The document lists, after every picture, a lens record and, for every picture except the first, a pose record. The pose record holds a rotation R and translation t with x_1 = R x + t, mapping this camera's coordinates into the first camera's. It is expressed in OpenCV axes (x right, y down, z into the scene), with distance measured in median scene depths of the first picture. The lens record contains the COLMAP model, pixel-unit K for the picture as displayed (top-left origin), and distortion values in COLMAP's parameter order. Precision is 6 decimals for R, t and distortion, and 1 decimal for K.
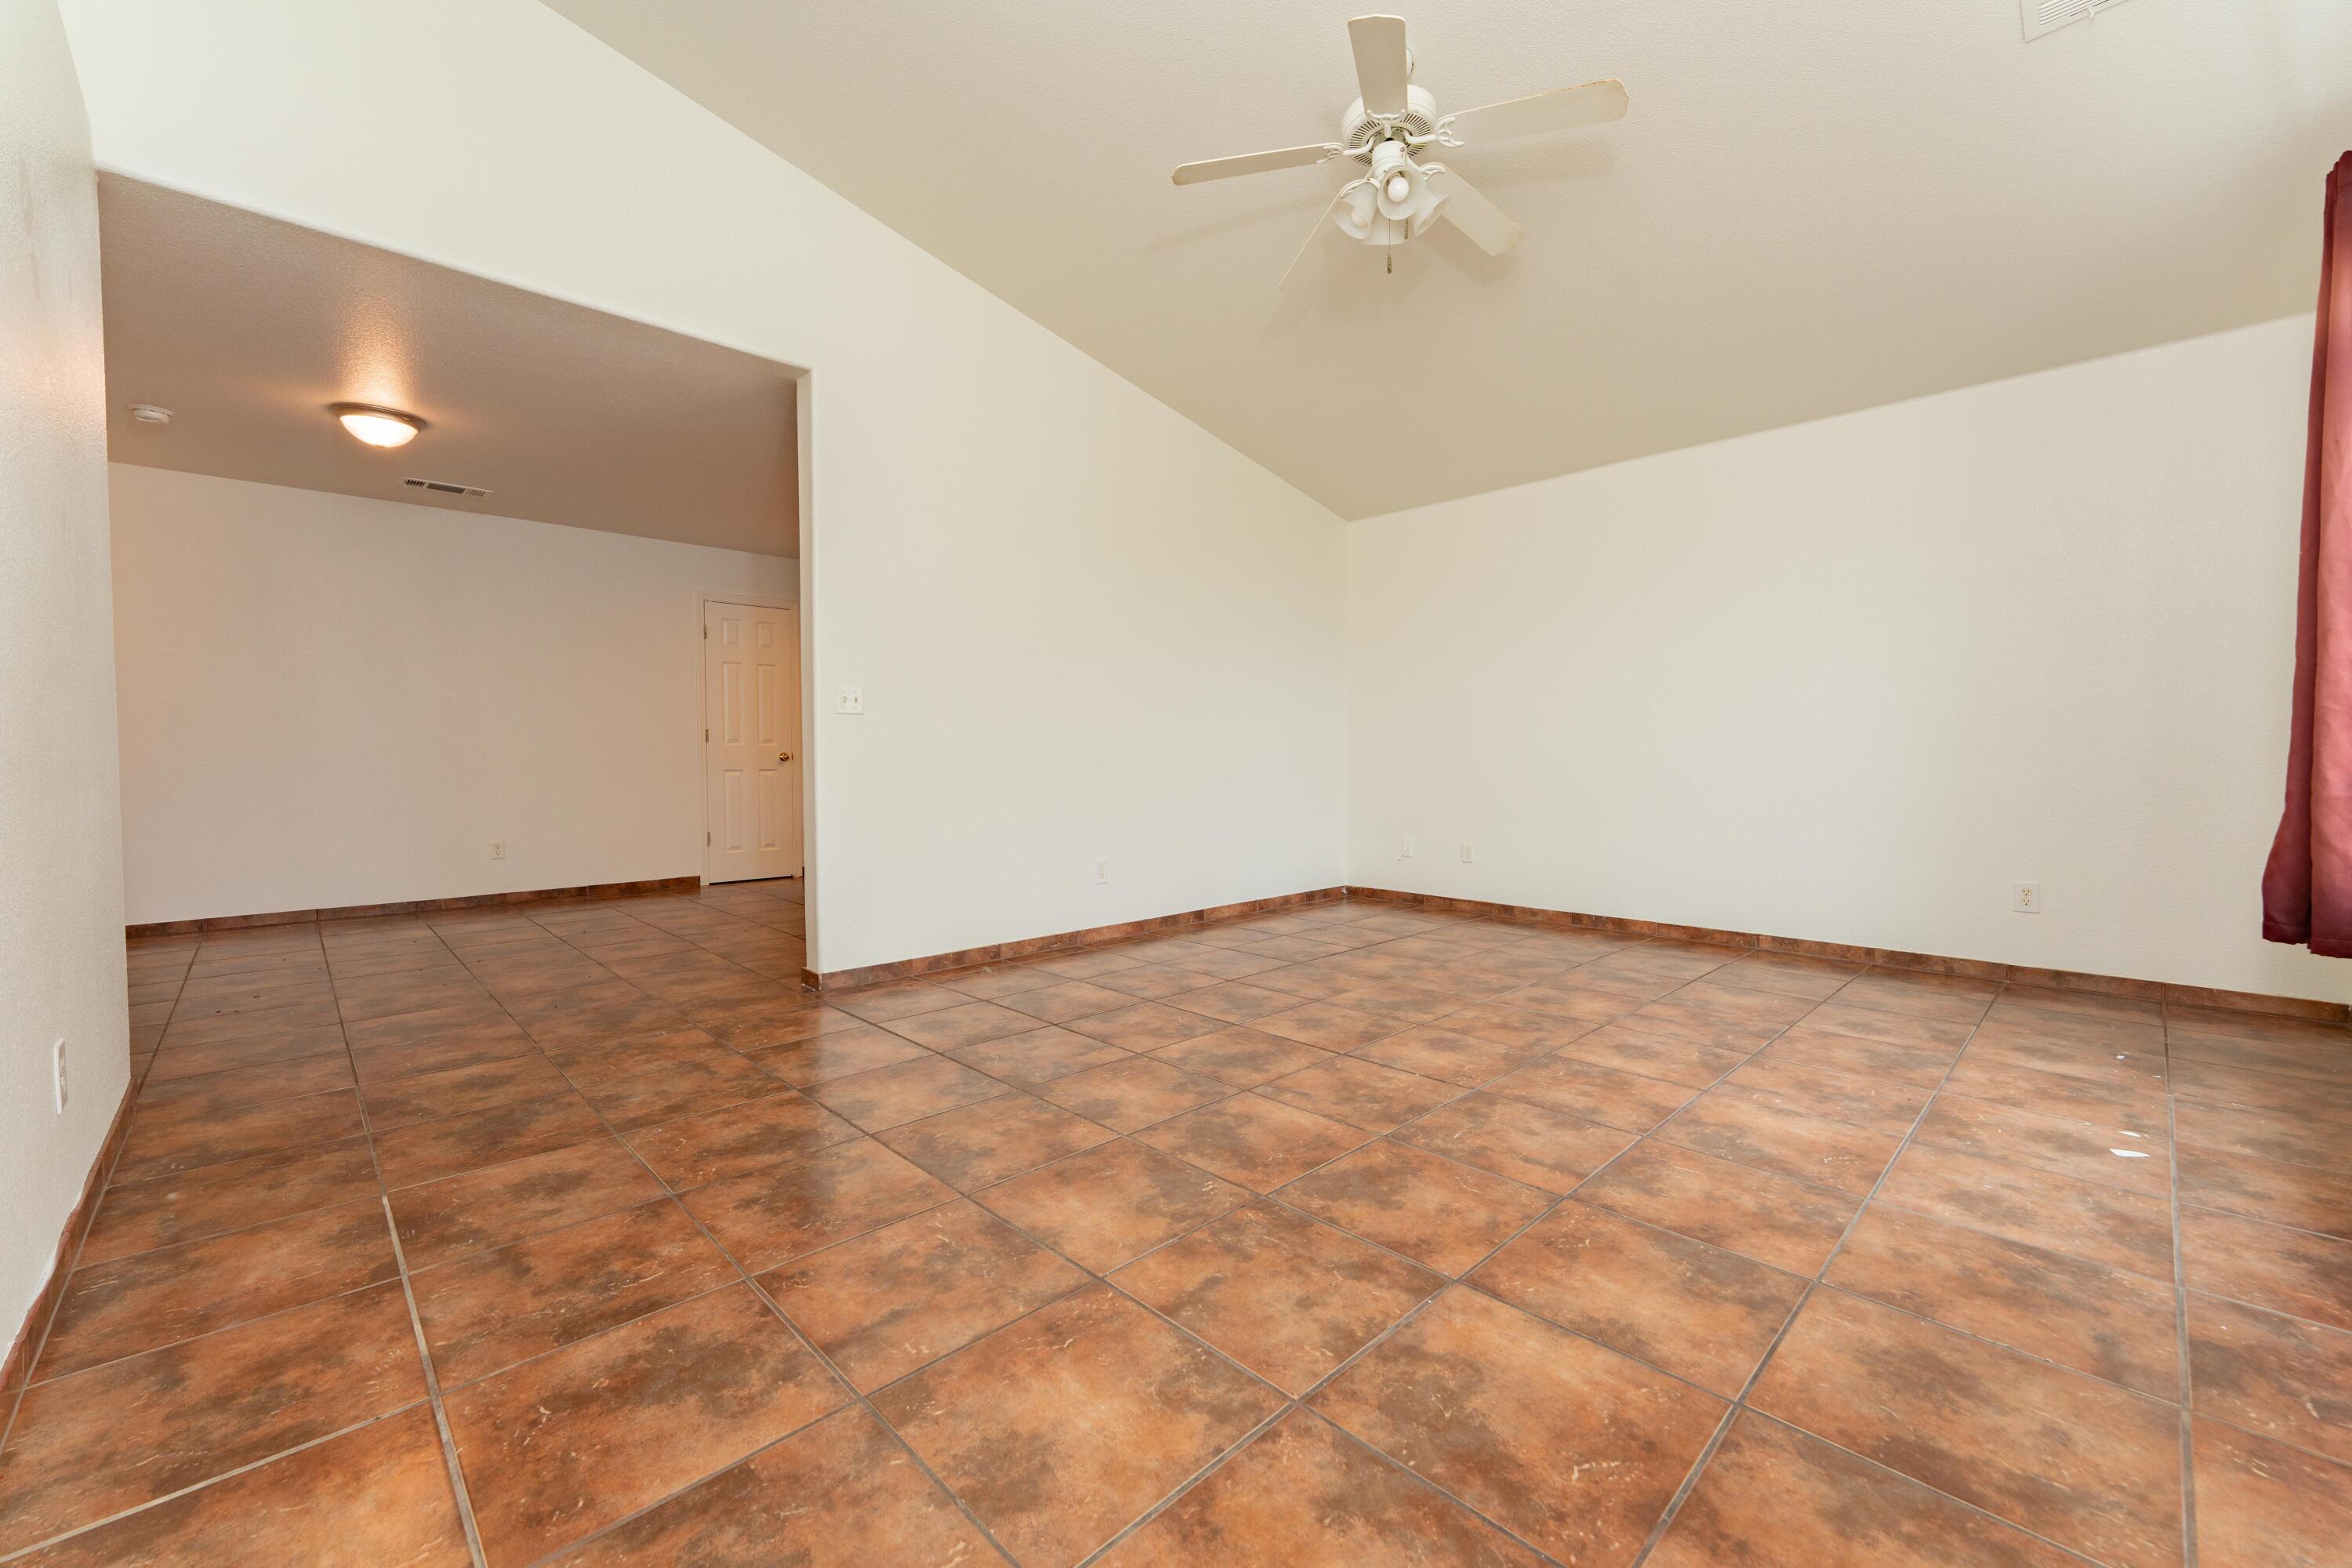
lens RADIAL K [[933.4, 0, 1171.9], [0, 933.4, 730.6], [0, 0, 1]] dist [0.001247, 0.000115]
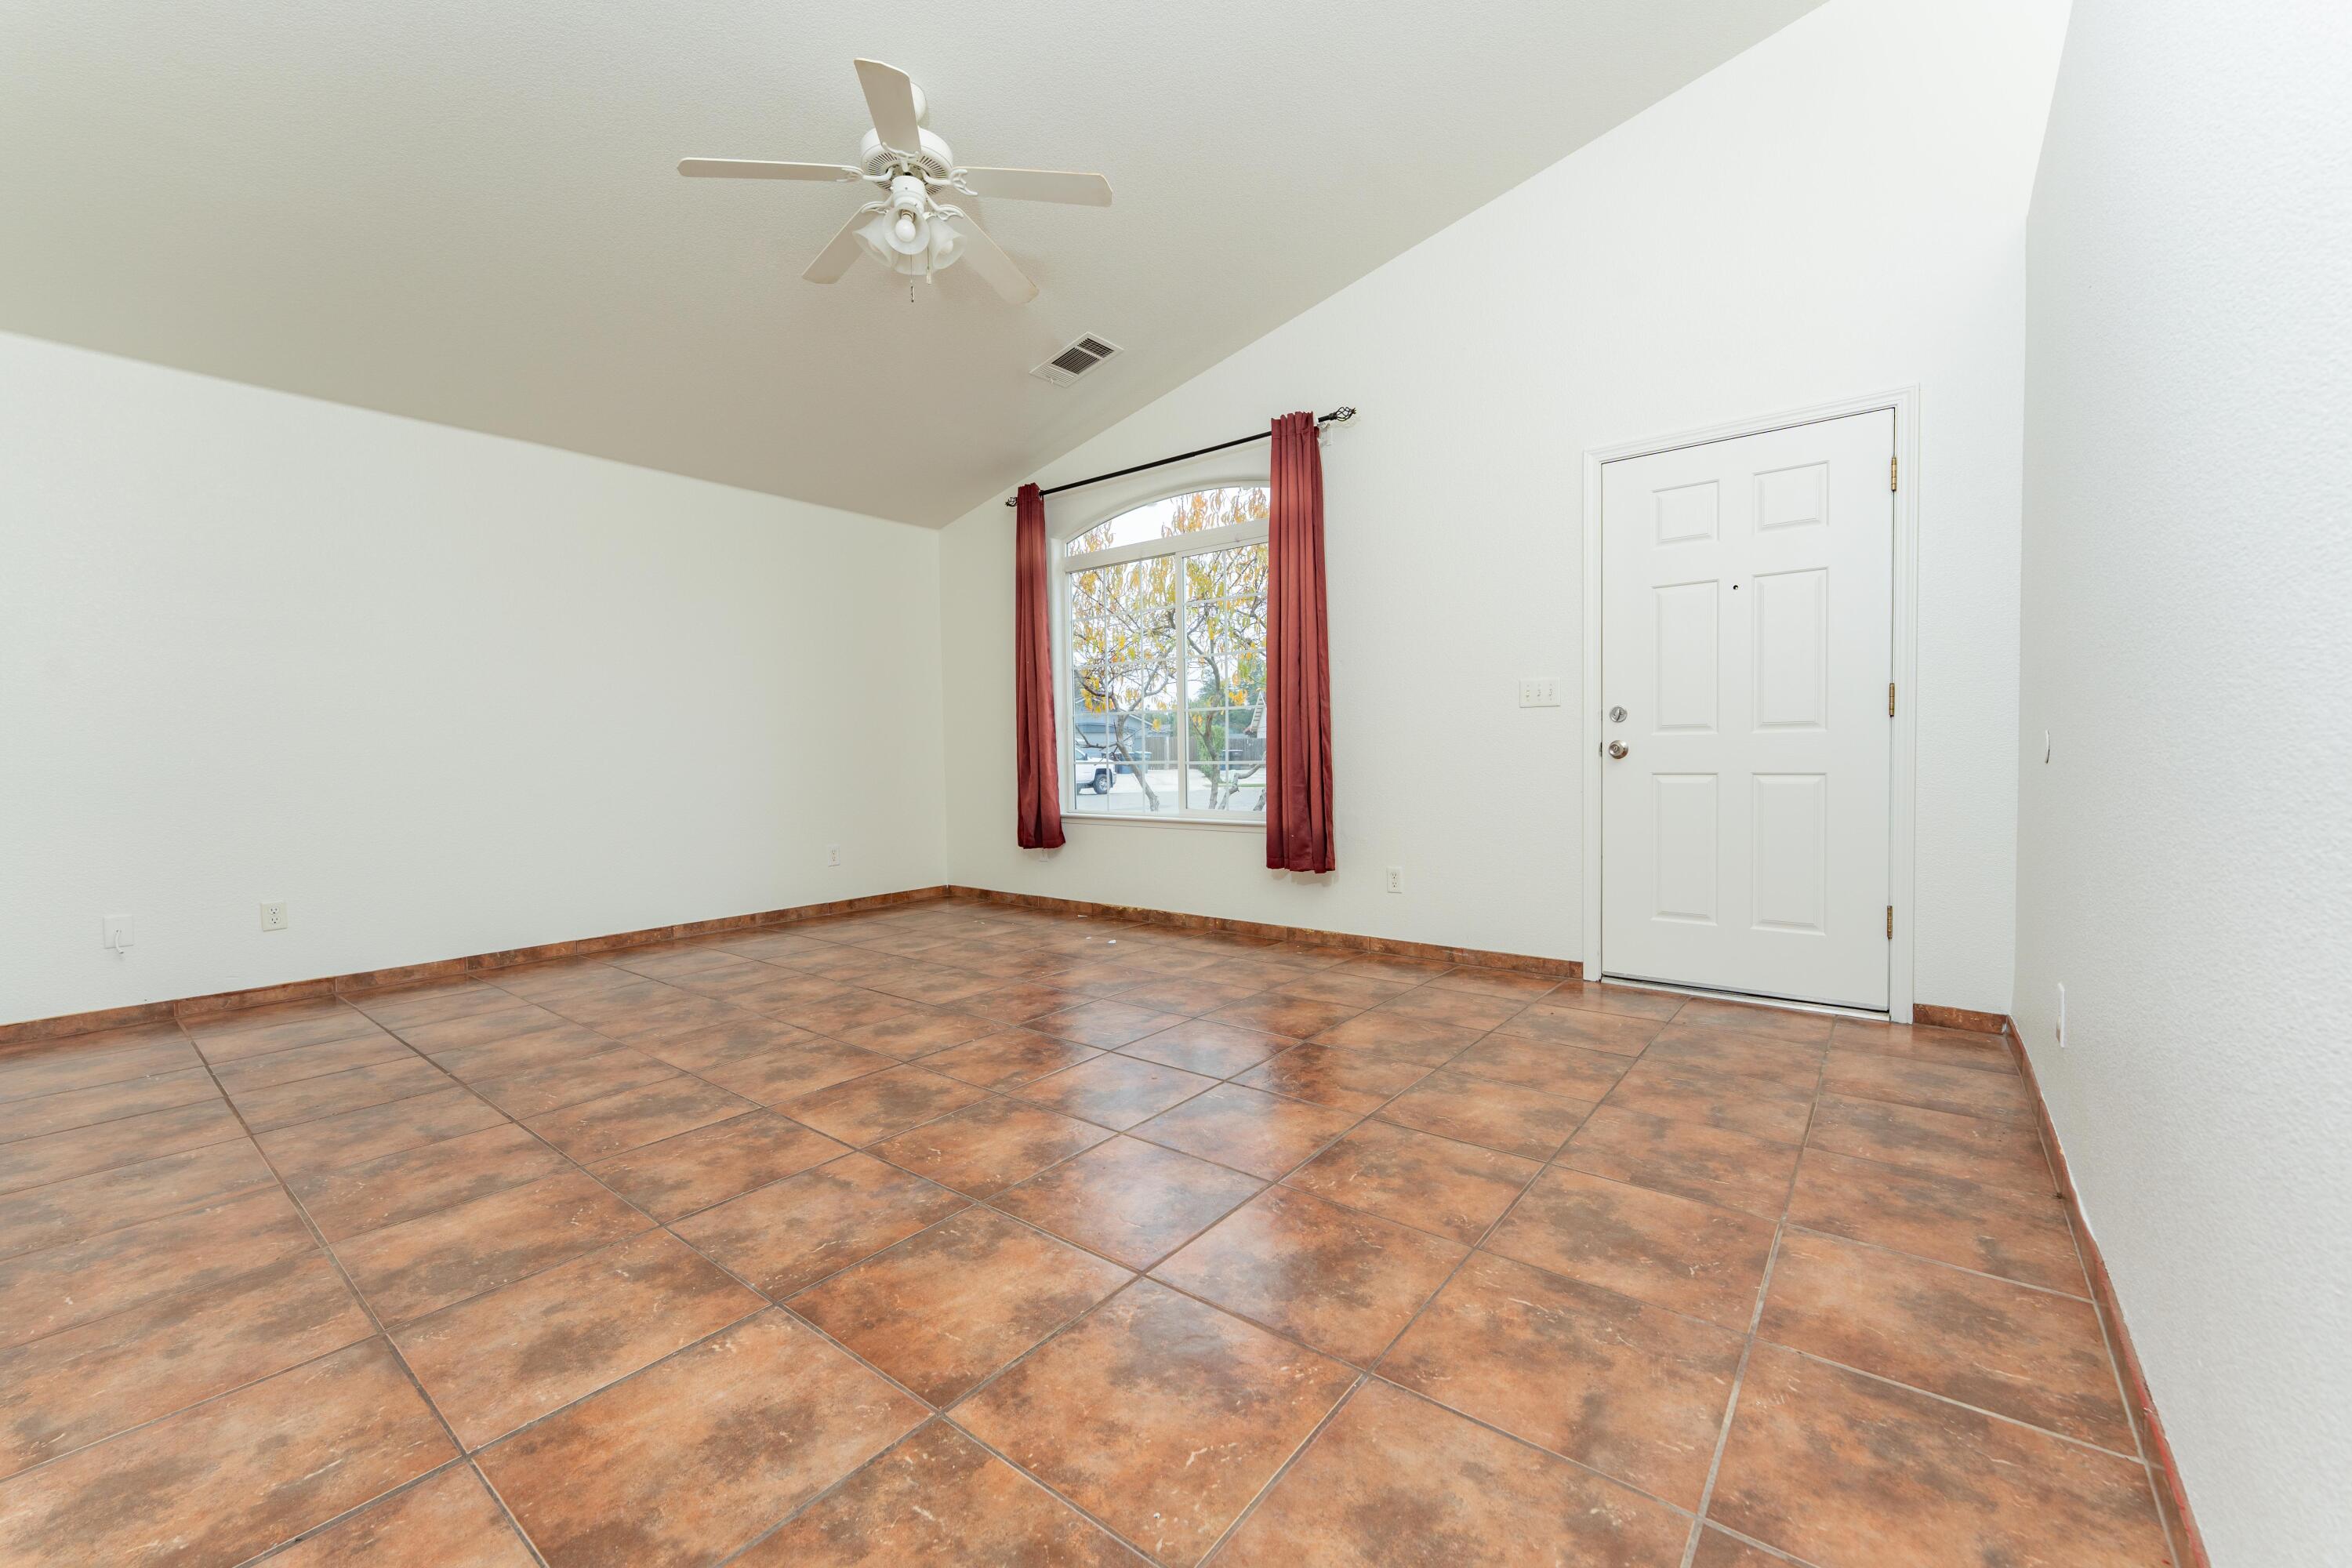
lens RADIAL K [[932.3, 0, 1176.0], [0, 932.3, 784.0], [0, 0, 1]] dist [0.001292, -0.000040]
pose [[-0.131246, -0.028715, 0.990934, -1.146238], [-0.007479, 0.999581, 0.027975, 0.032069], [-0.991322, -0.003740, -0.131406, 1.180343]]
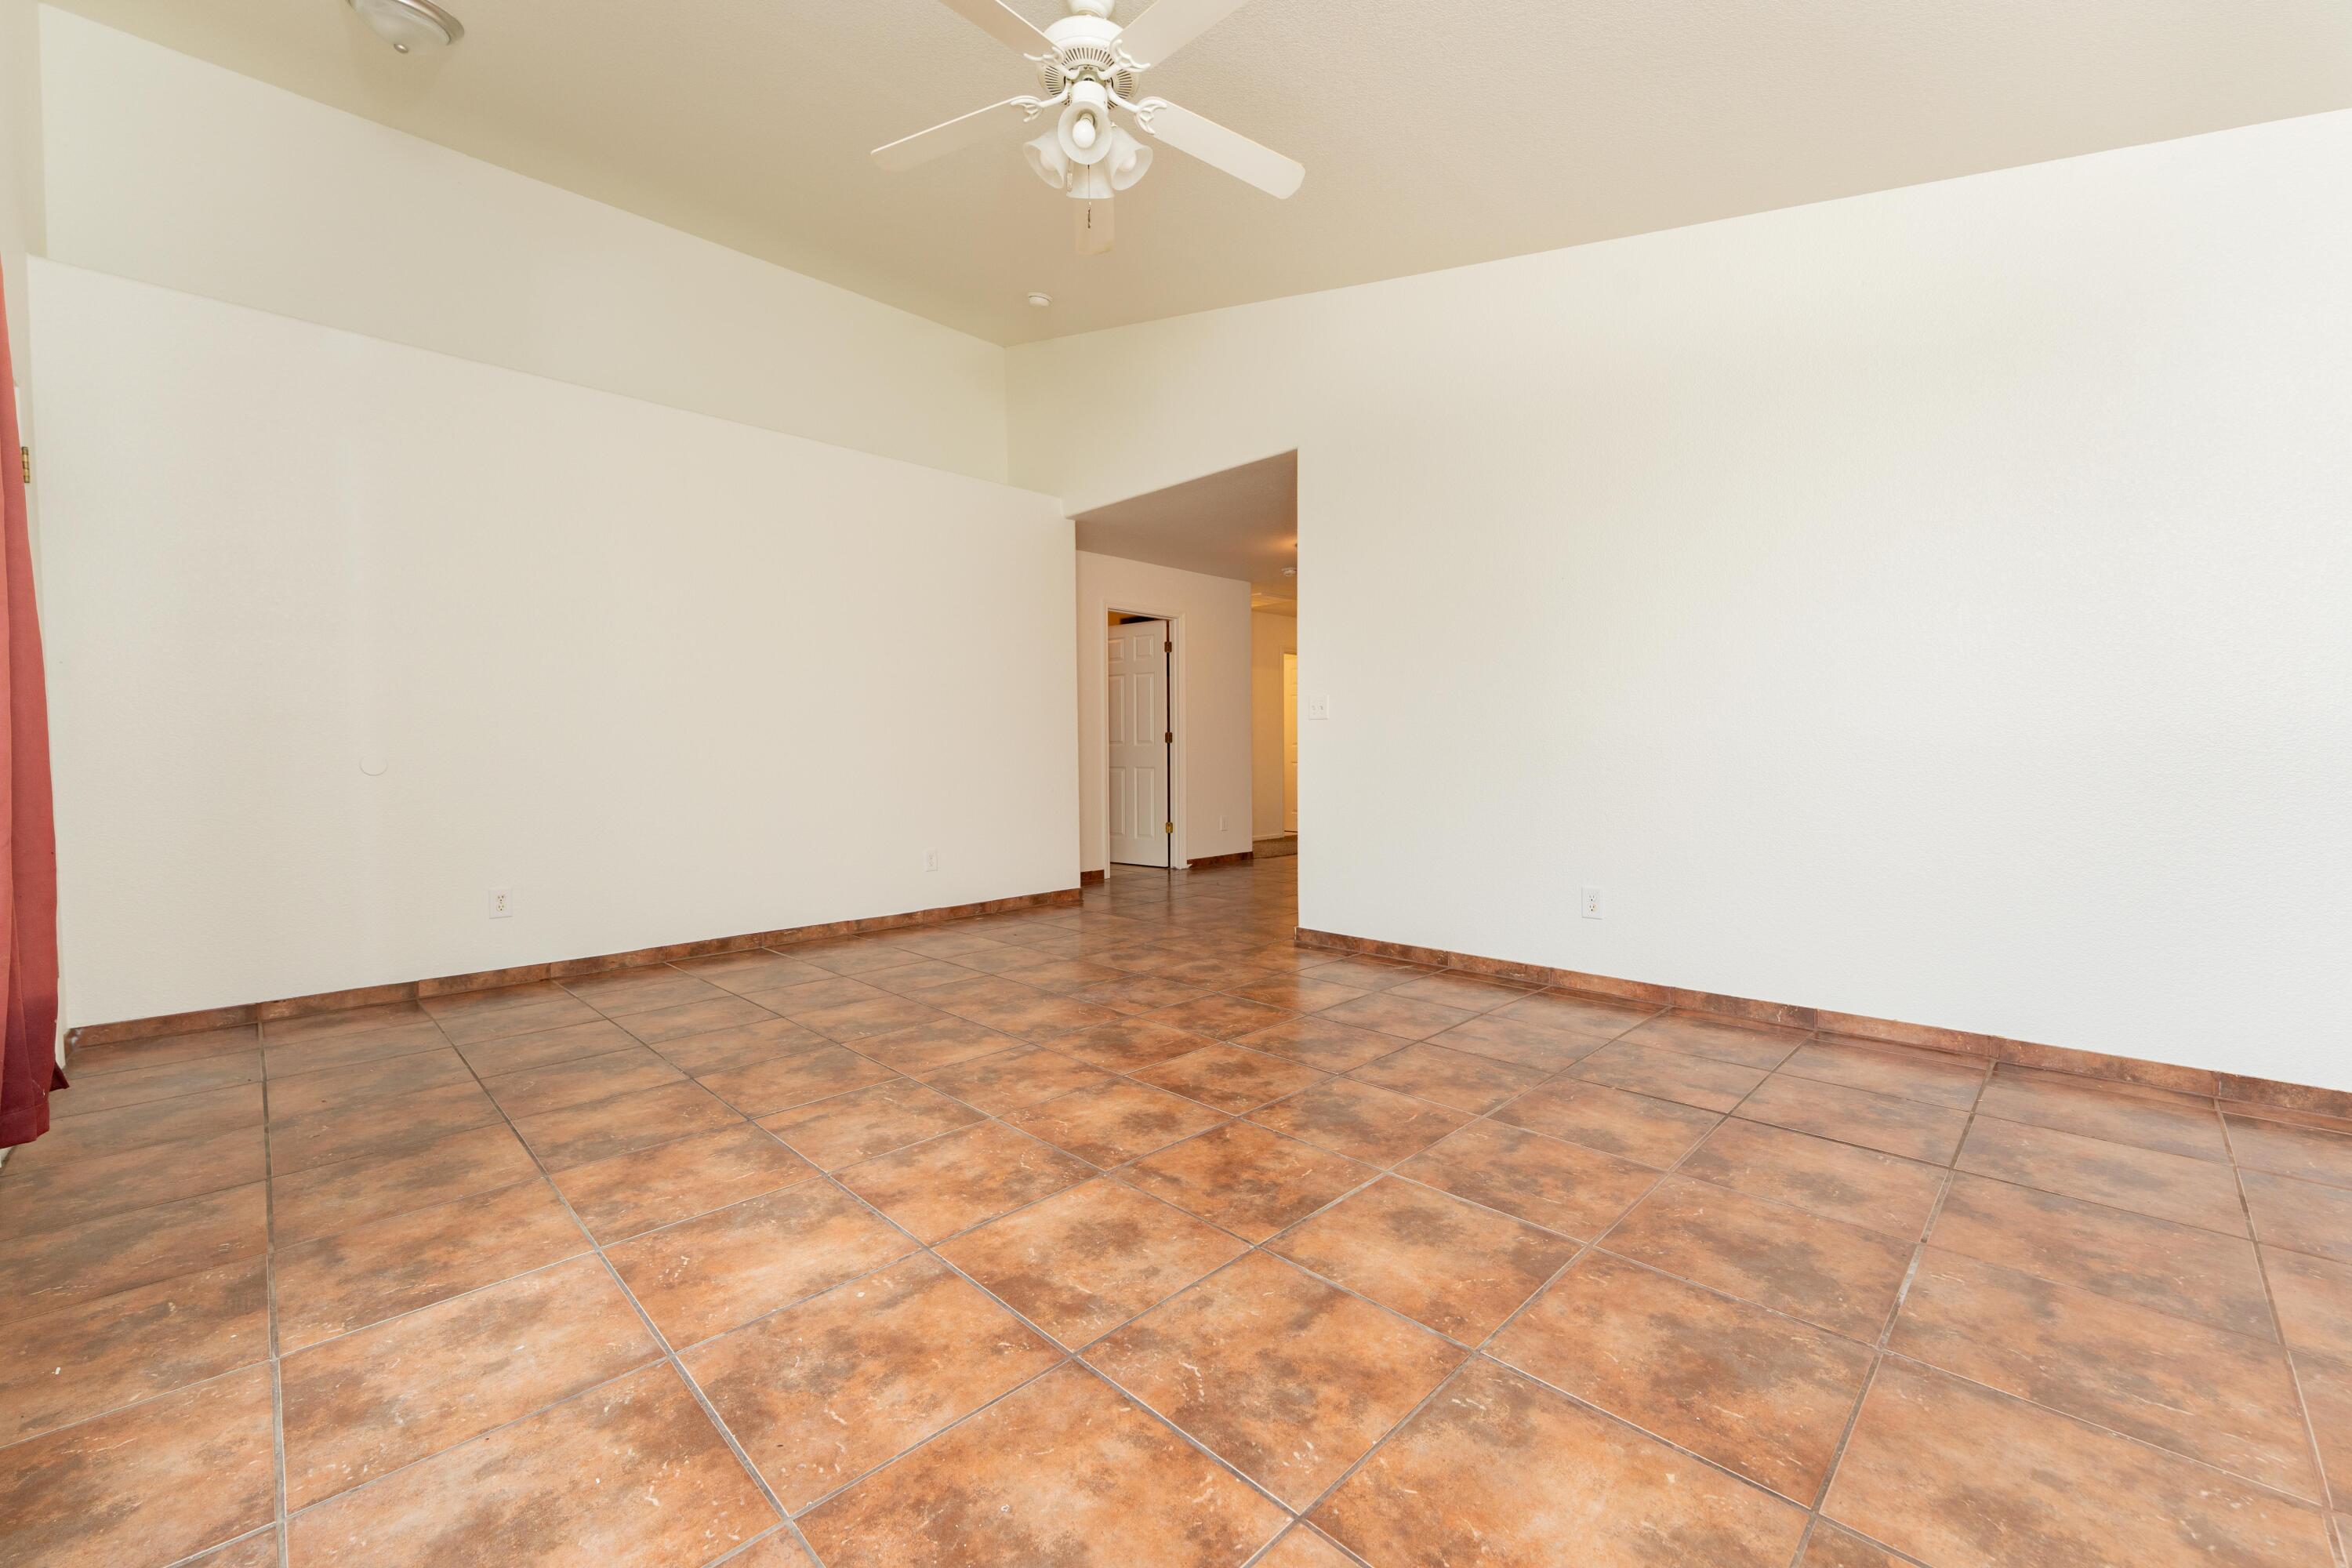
lens RADIAL K [[932.3, 0, 1176.0], [0, 932.3, 784.0], [0, 0, 1]] dist [0.001292, -0.000040]
pose [[0.018113, 0.034667, -0.999235, 1.540755], [0.032483, 0.998851, 0.035242, 0.032877], [0.999308, -0.033096, 0.016967, 1.460481]]
